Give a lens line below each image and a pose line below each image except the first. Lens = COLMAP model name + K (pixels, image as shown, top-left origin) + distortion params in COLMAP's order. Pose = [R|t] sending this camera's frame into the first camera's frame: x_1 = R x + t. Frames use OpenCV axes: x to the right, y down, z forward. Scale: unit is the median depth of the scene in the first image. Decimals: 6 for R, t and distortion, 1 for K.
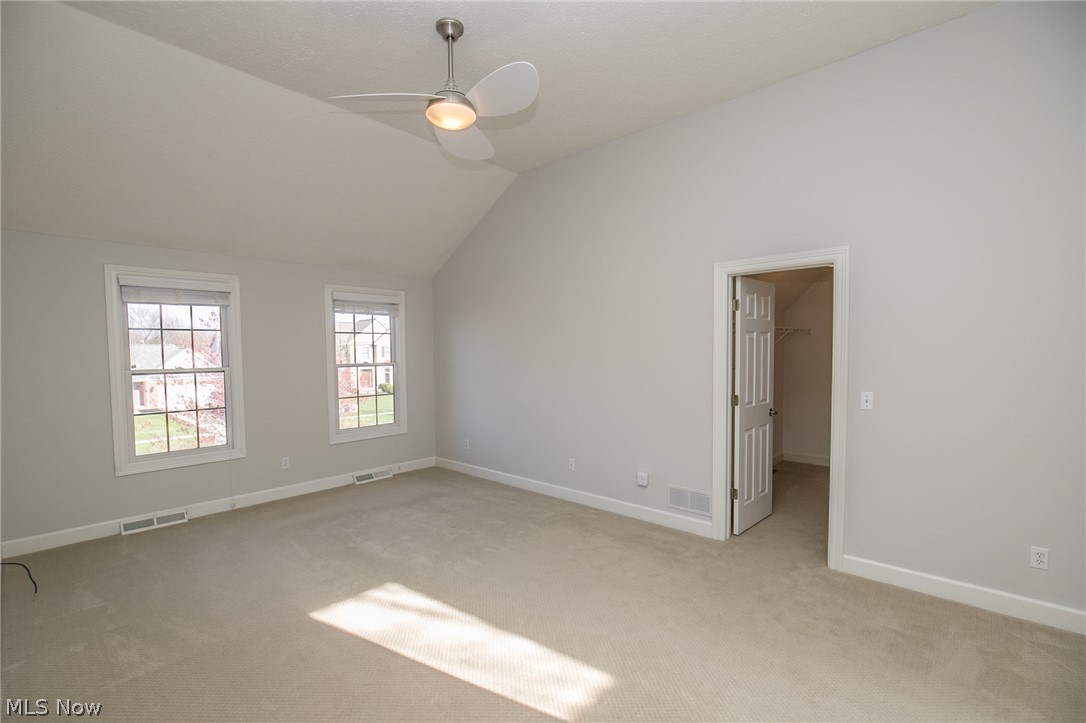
lens RADIAL K [[498.0, 0, 549.1], [0, 498.0, 372.2], [0, 0, 1]] dist [-0.011464, 0.000251]
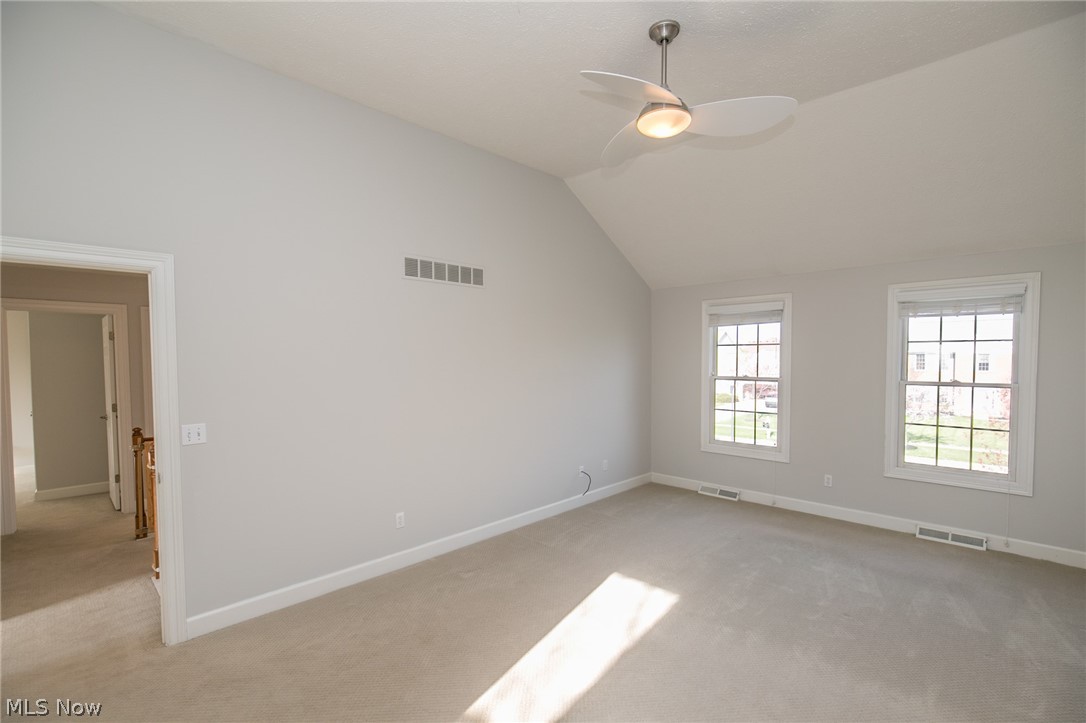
lens RADIAL K [[498.0, 0, 549.1], [0, 498.0, 372.2], [0, 0, 1]] dist [-0.011464, 0.000251]
pose [[-0.045153, 0.028812, -0.998565, 0.476817], [-0.052750, 0.998121, 0.031185, -0.029439], [0.997586, 0.054082, -0.043548, 0.531804]]
